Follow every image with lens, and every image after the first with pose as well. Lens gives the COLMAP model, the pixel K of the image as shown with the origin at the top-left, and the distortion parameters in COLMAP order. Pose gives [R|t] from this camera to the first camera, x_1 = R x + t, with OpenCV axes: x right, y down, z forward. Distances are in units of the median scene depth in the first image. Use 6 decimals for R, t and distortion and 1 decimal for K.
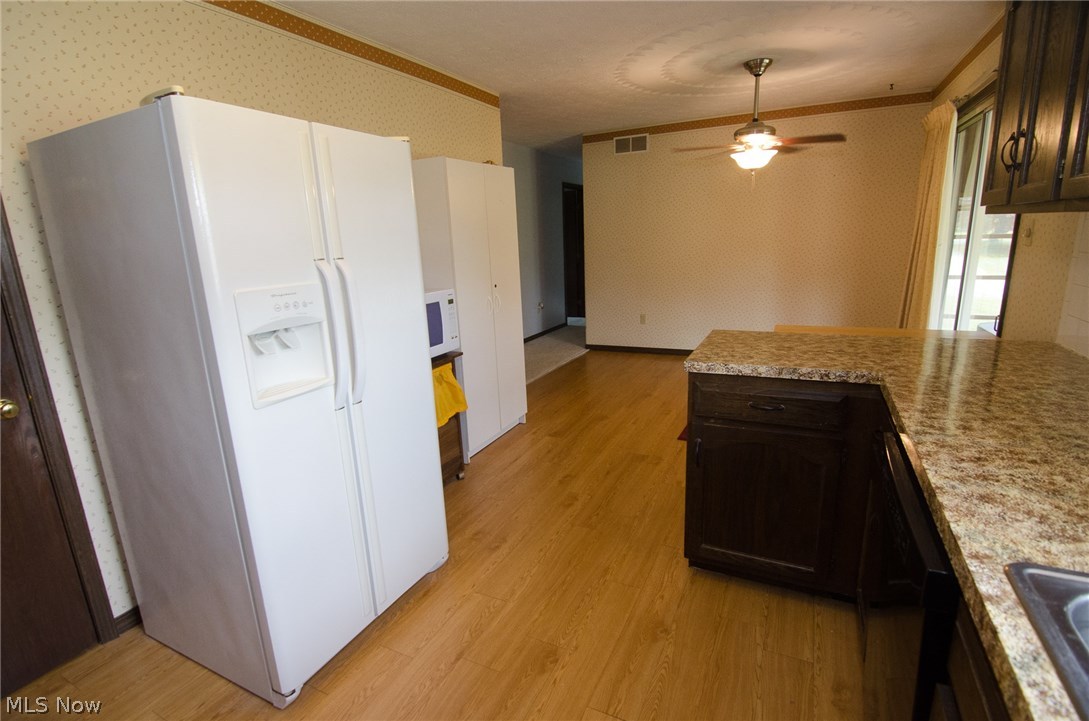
lens RADIAL K [[522.9, 0, 540.5], [0, 522.9, 361.8], [0, 0, 1]] dist [-0.001178, -0.014563]
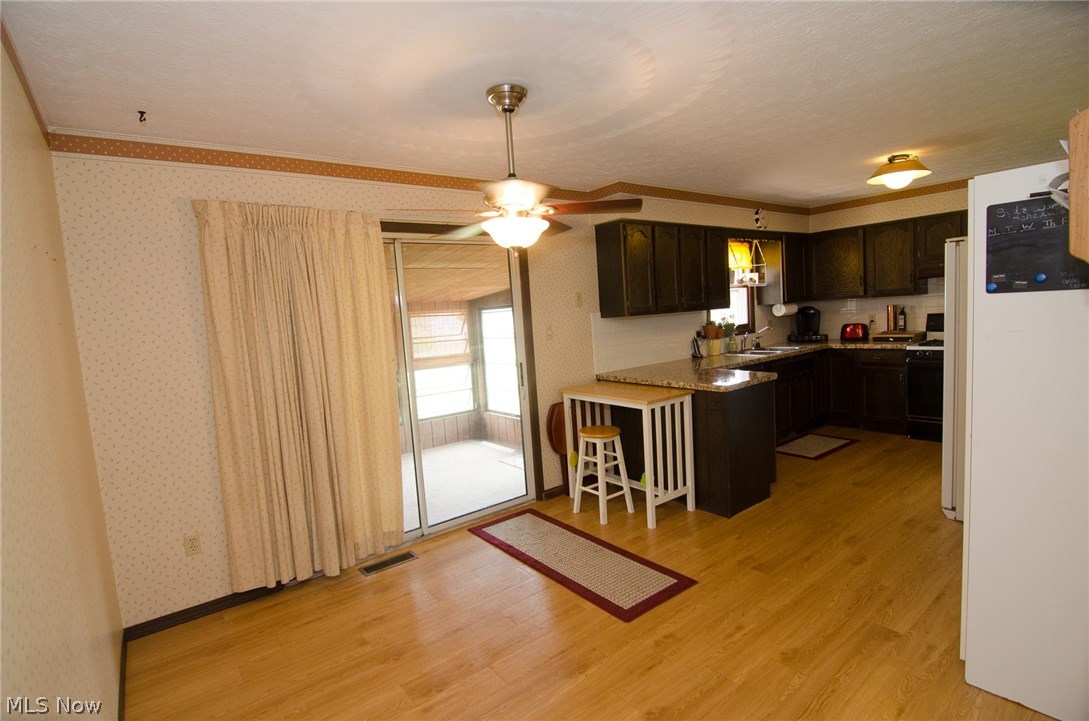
lens RADIAL K [[522.9, 0, 540.5], [0, 522.9, 361.8], [0, 0, 1]] dist [-0.001178, -0.014563]
pose [[-0.894692, 0.064984, 0.441932, 0.110469], [0.206035, 0.937865, 0.279212, -0.443126], [-0.396328, 0.340862, -0.852489, 1.702272]]
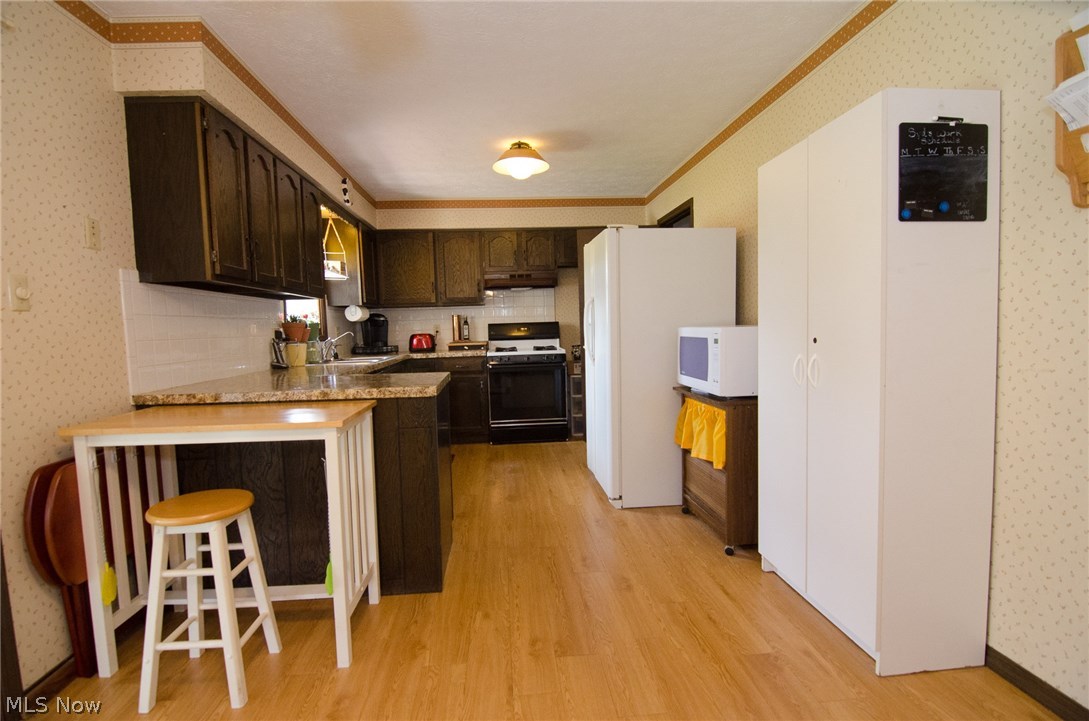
lens RADIAL K [[522.9, 0, 540.5], [0, 522.9, 361.8], [0, 0, 1]] dist [-0.001178, -0.014563]
pose [[-0.853983, 0.106741, -0.509234, 0.454558], [-0.051963, 0.956340, 0.287601, -0.269472], [0.517700, 0.272068, -0.811151, 1.309112]]
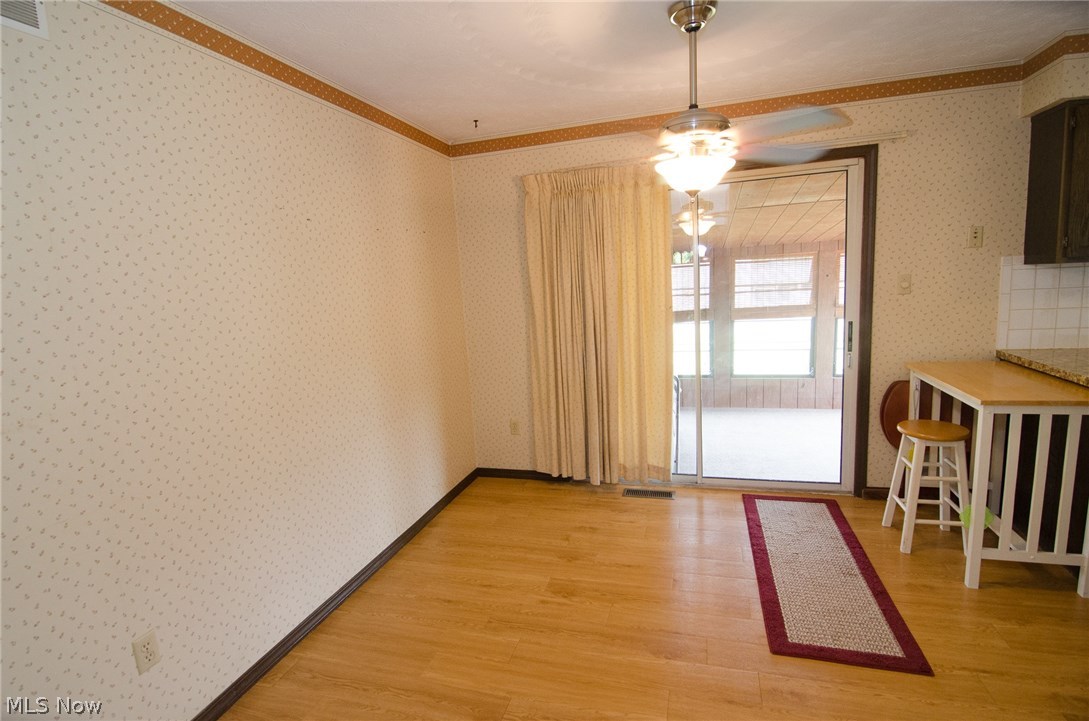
lens RADIAL K [[522.9, 0, 540.5], [0, 522.9, 361.8], [0, 0, 1]] dist [-0.001178, -0.014563]
pose [[-0.164428, -0.092951, 0.982000, -0.152922], [0.293915, 0.945710, 0.138730, -0.346429], [-0.941583, 0.311435, -0.128182, 1.383118]]
